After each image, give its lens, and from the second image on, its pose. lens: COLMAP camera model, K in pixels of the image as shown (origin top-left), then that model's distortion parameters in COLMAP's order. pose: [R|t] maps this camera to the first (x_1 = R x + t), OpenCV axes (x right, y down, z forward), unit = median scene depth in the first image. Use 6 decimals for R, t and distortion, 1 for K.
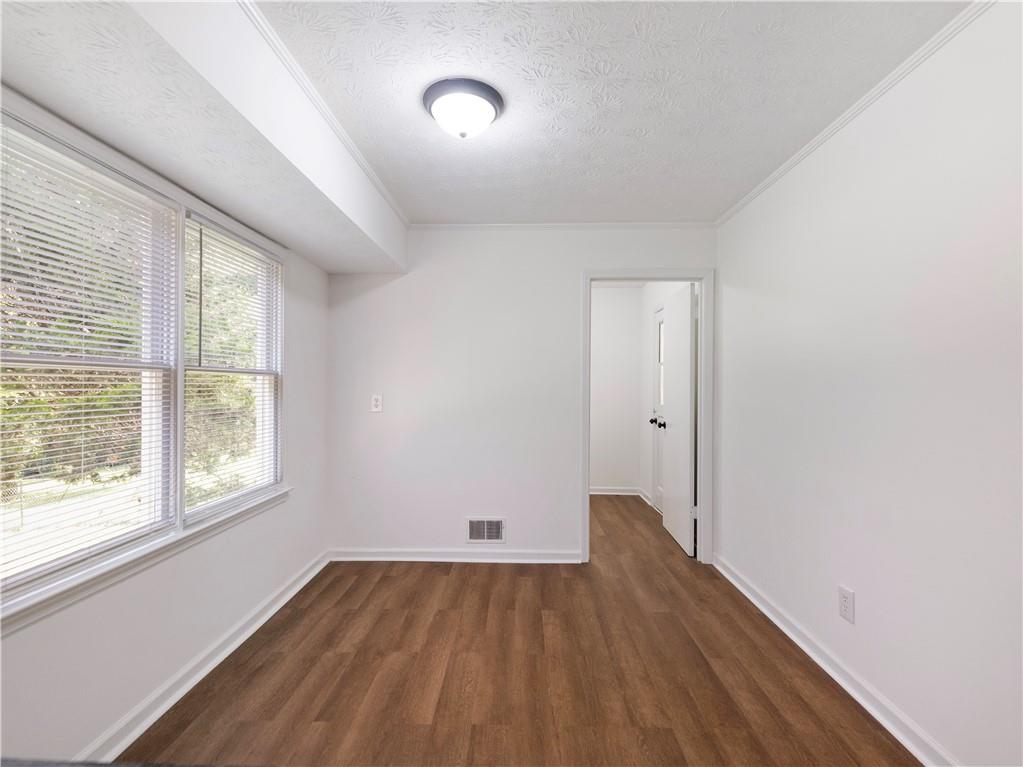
lens RADIAL K [[479.7, 0, 515.8], [0, 479.7, 386.7], [0, 0, 1]] dist [0.001365, -0.000004]
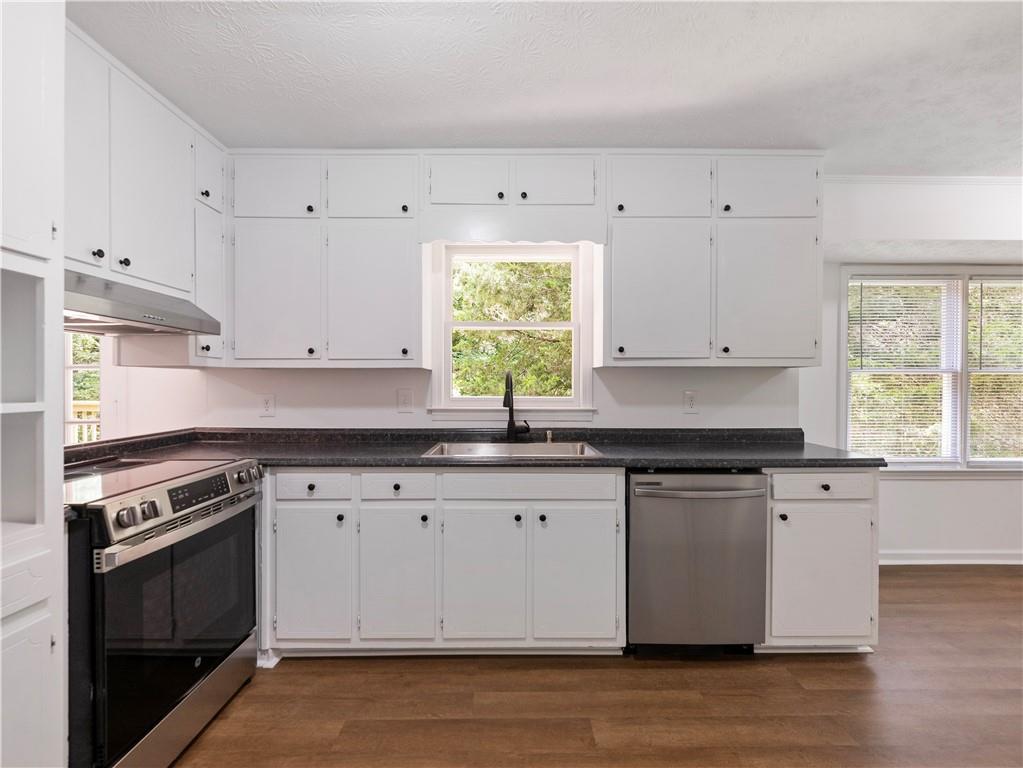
lens RADIAL K [[479.7, 0, 511.0], [0, 479.7, 386.3], [0, 0, 1]] dist [0.001365, -0.000004]
pose [[0.033043, 0.004666, -0.999443, 0.708969], [-0.001893, 0.999988, 0.004606, 0.006150], [0.999452, 0.001740, 0.033052, -0.500537]]
